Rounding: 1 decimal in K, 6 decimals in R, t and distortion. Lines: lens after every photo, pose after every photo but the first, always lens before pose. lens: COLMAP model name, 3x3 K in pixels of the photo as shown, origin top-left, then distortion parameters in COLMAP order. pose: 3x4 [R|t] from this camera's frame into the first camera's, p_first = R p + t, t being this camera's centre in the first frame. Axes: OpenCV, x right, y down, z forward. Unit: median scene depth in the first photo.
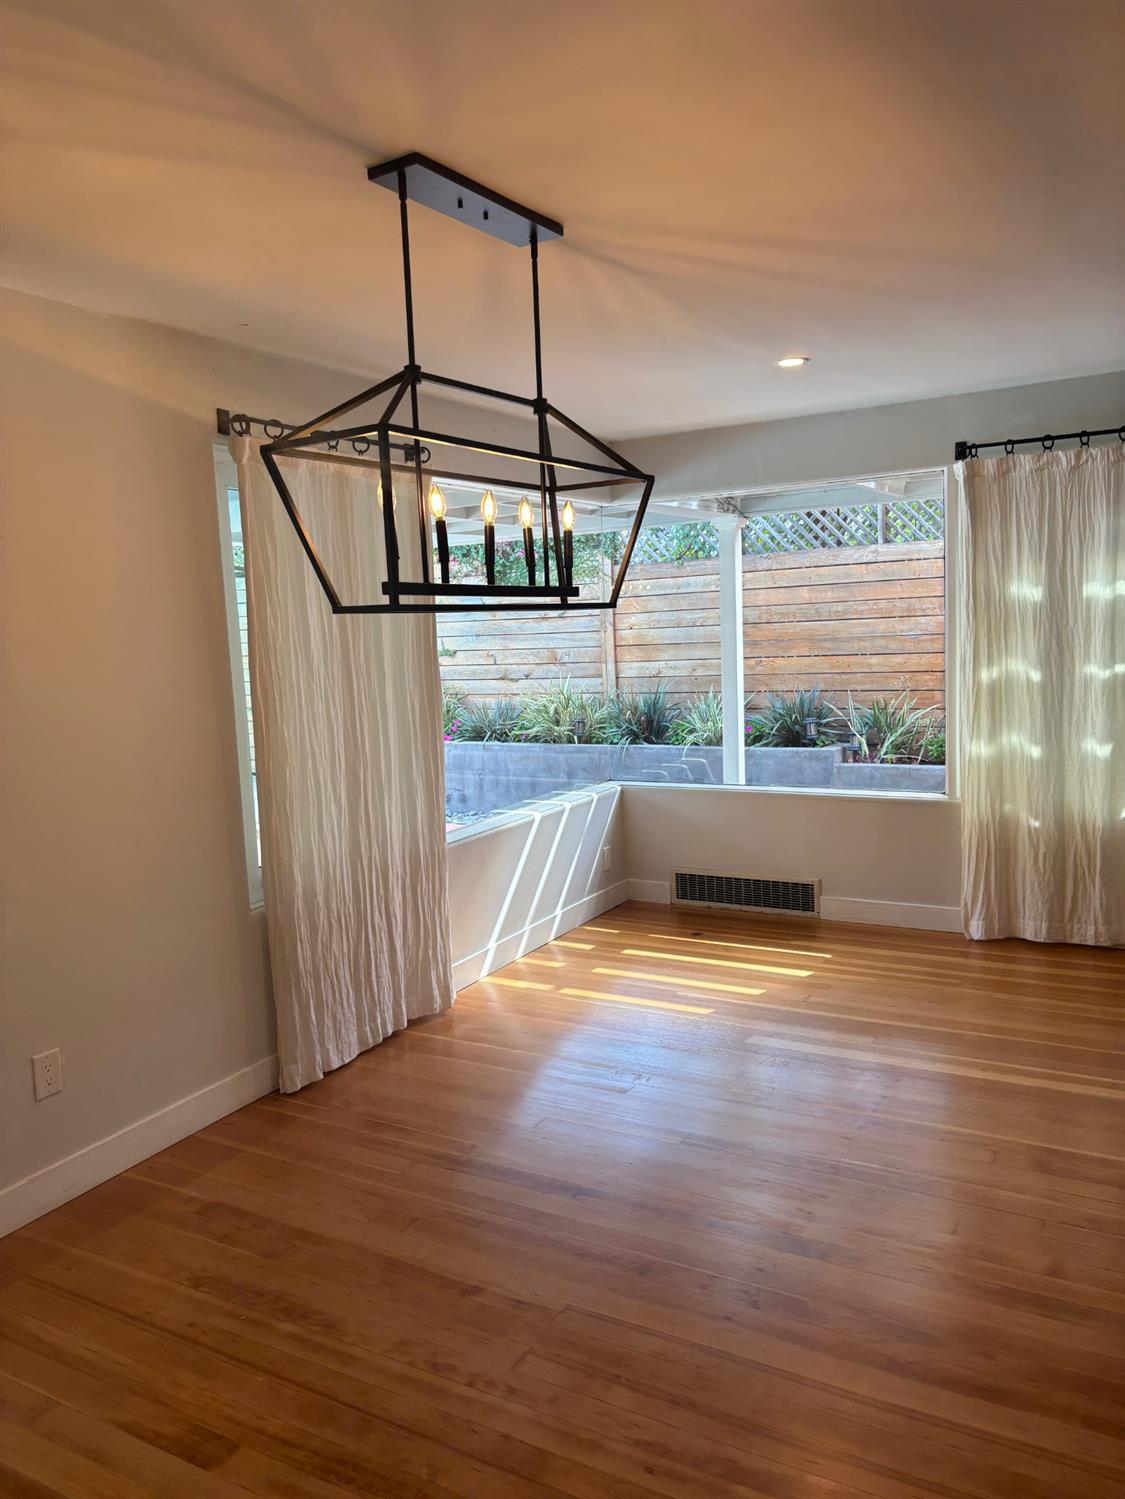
lens RADIAL K [[1139.9, 0, 557.4], [0, 1139.9, 750.2], [0, 0, 1]] dist [0.056649, -0.057081]
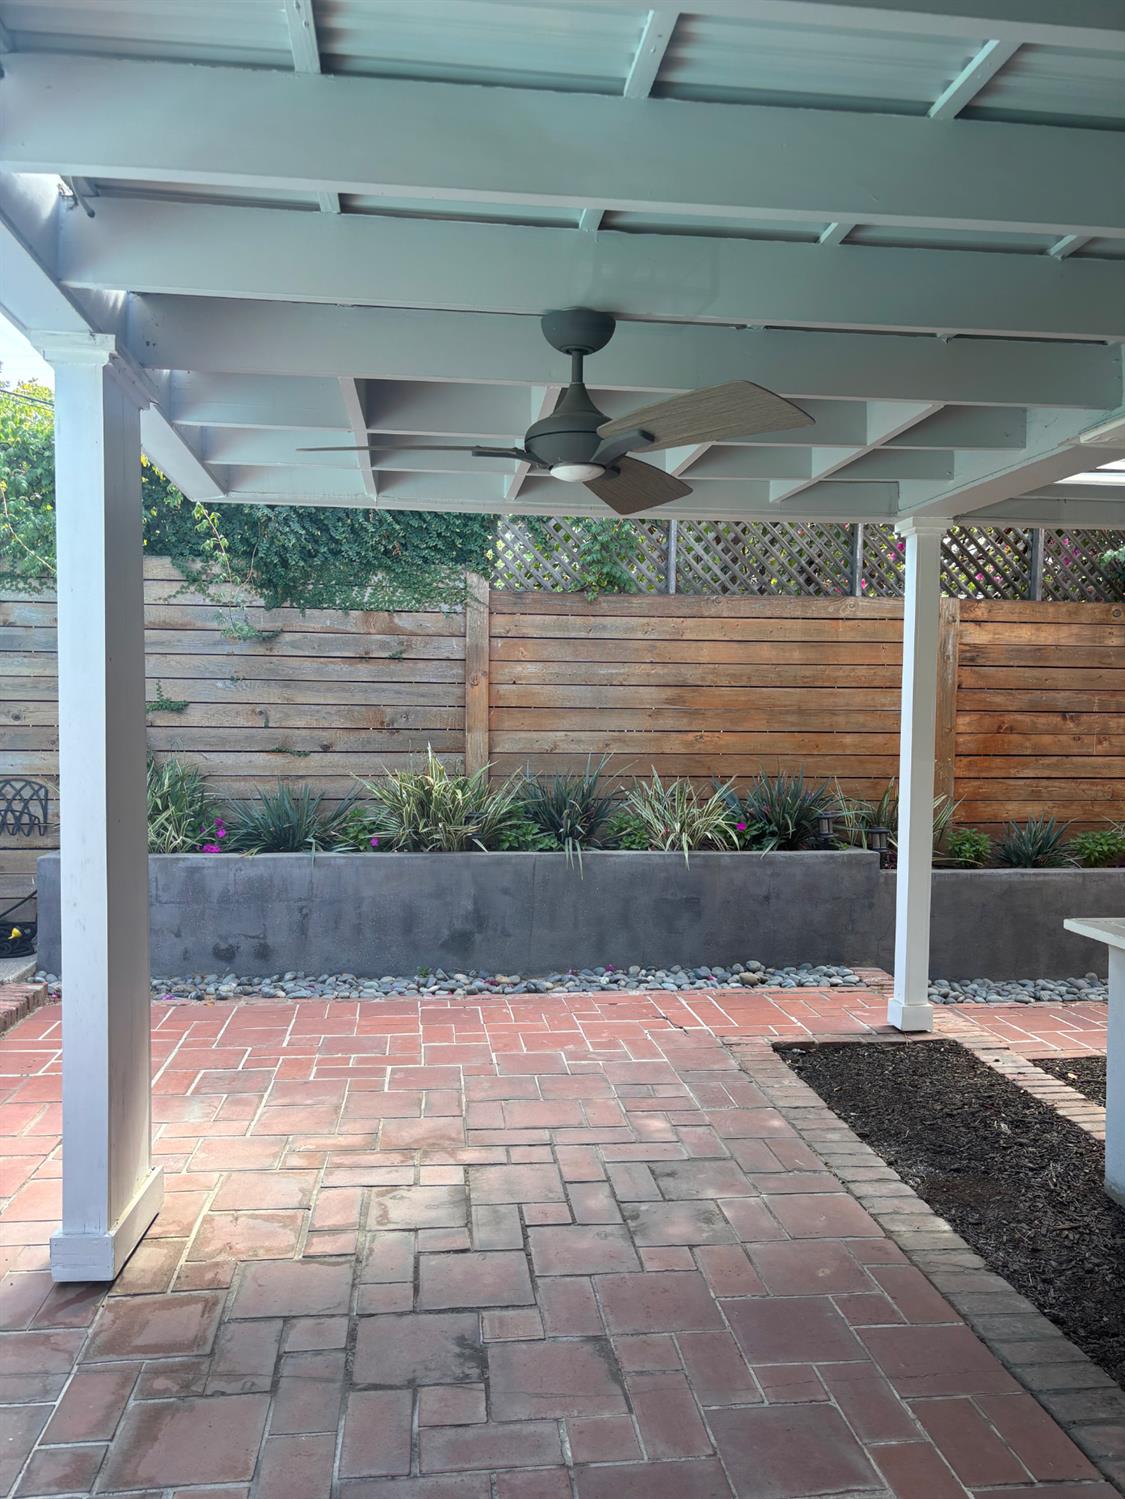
lens RADIAL K [[1139.9, 0, 568.1], [0, 1139.9, 747.3], [0, 0, 1]] dist [0.056649, -0.057081]
pose [[0.785284, 0.035301, 0.618128, -0.345485], [0.022380, 0.996102, -0.085319, -0.008625], [-0.618731, 0.080834, 0.781433, 0.459411]]
